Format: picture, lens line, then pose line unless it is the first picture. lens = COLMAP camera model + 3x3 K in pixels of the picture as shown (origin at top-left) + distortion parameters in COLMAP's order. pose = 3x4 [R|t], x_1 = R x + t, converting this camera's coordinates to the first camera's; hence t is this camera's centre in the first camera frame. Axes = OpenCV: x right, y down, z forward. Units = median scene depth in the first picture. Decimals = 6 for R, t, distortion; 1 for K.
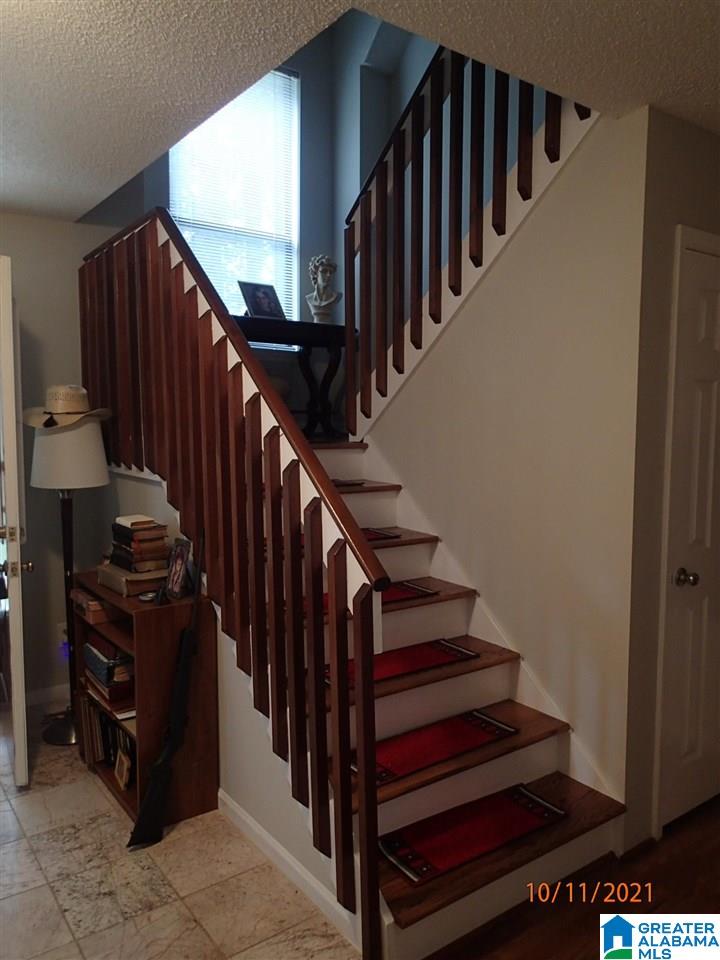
lens RADIAL K [[722.1, 0, 378.0], [0, 722.1, 492.2], [0, 0, 1]] dist [0.003919, -0.009925]
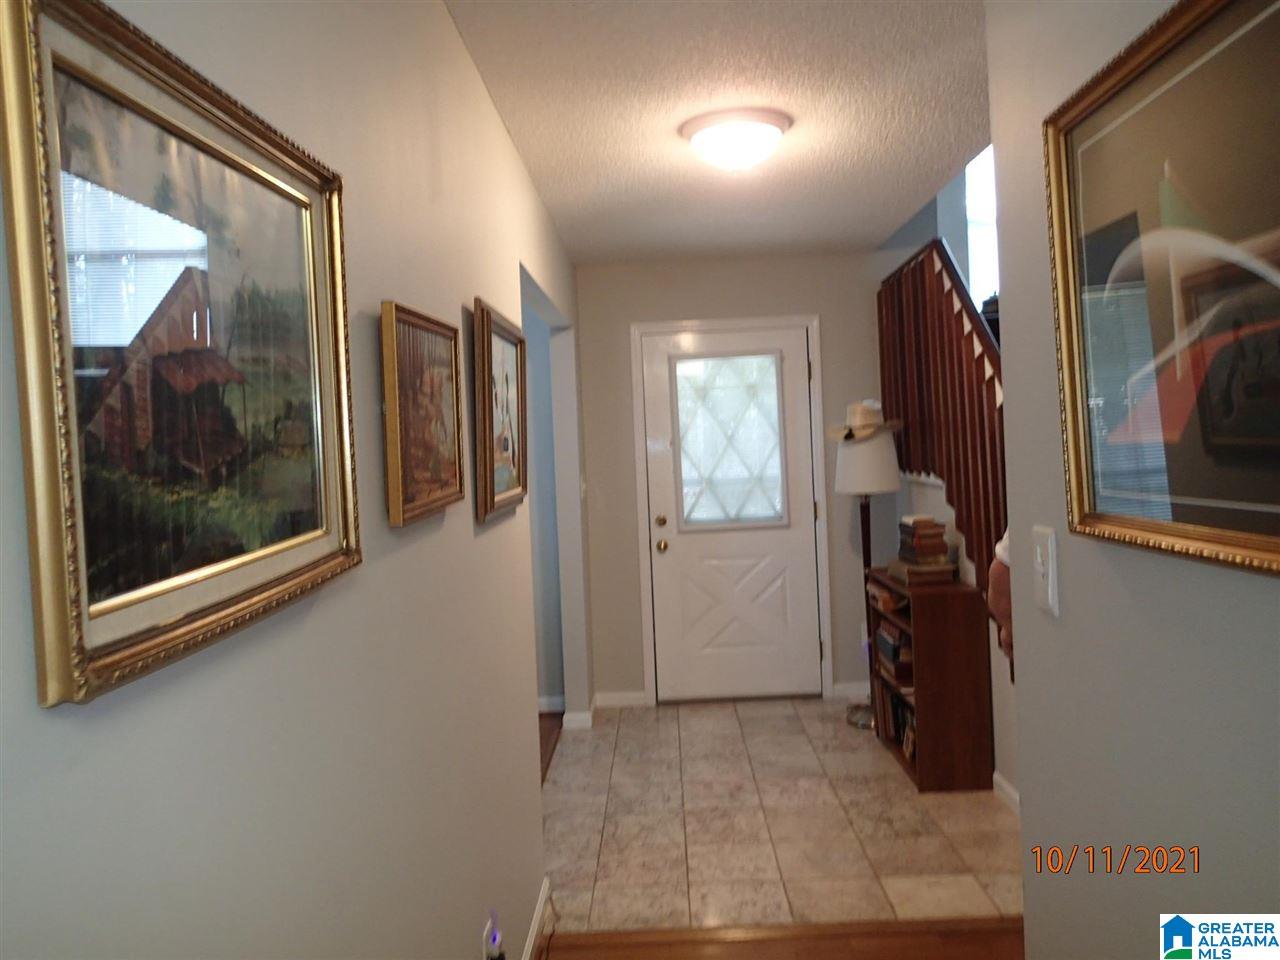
lens RADIAL K [[962.7, 0, 645.5], [0, 962.7, 477.6], [0, 0, 1]] dist [0.003919, -0.009925]
pose [[0.782697, -0.026477, -0.621840, 0.260395], [-0.004049, 0.998857, -0.047627, 0.047016], [0.622390, 0.039795, 0.781695, -0.424849]]
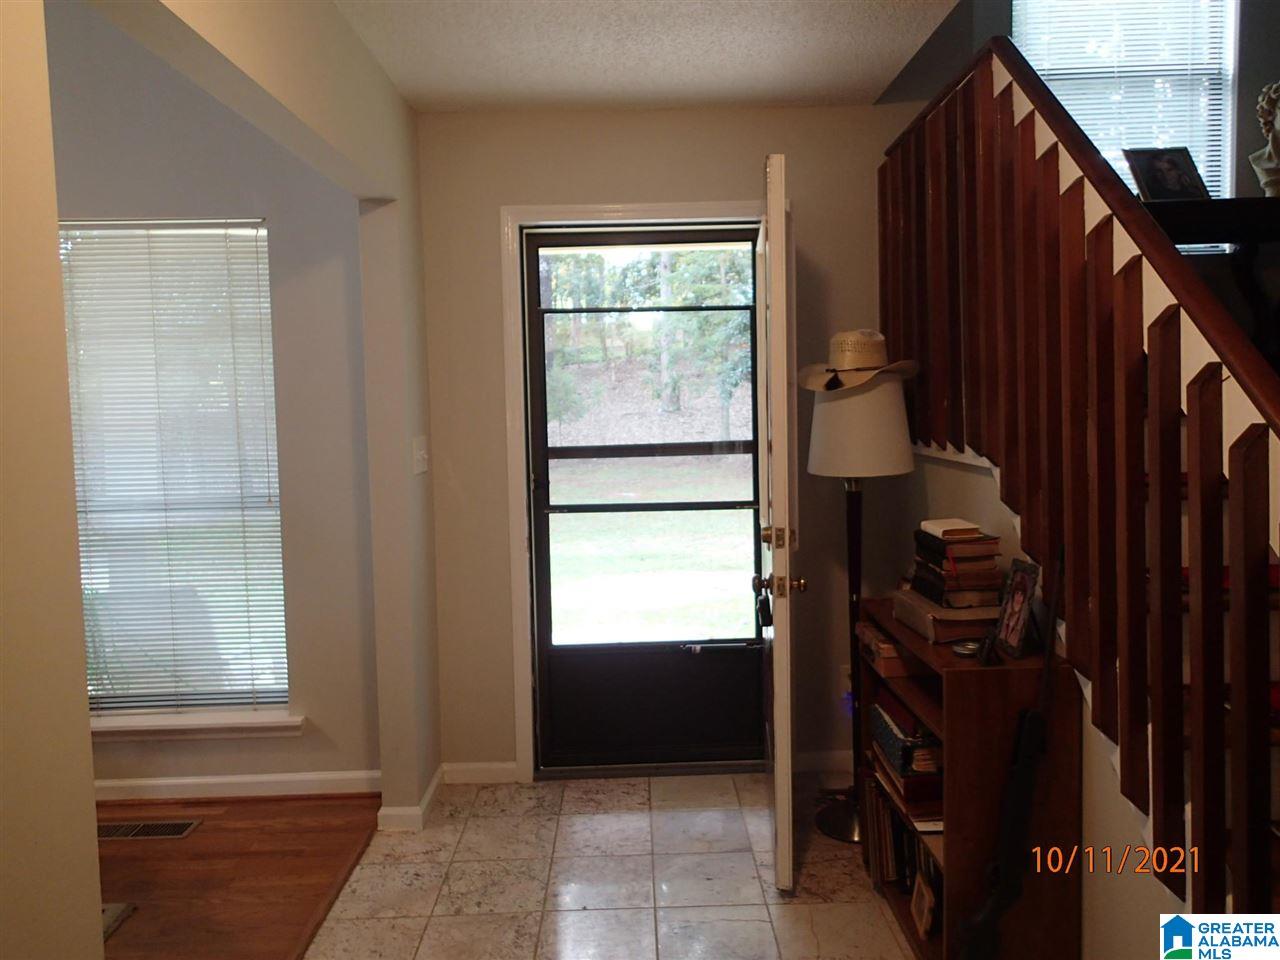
lens RADIAL K [[962.7, 0, 637.2], [0, 962.7, 471.3], [0, 0, 1]] dist [0.003919, -0.009925]
pose [[0.800490, 0.012801, -0.599209, -0.042225], [-0.023407, 0.999677, -0.009913, 0.004269], [0.598889, 0.021961, 0.800531, 0.136326]]
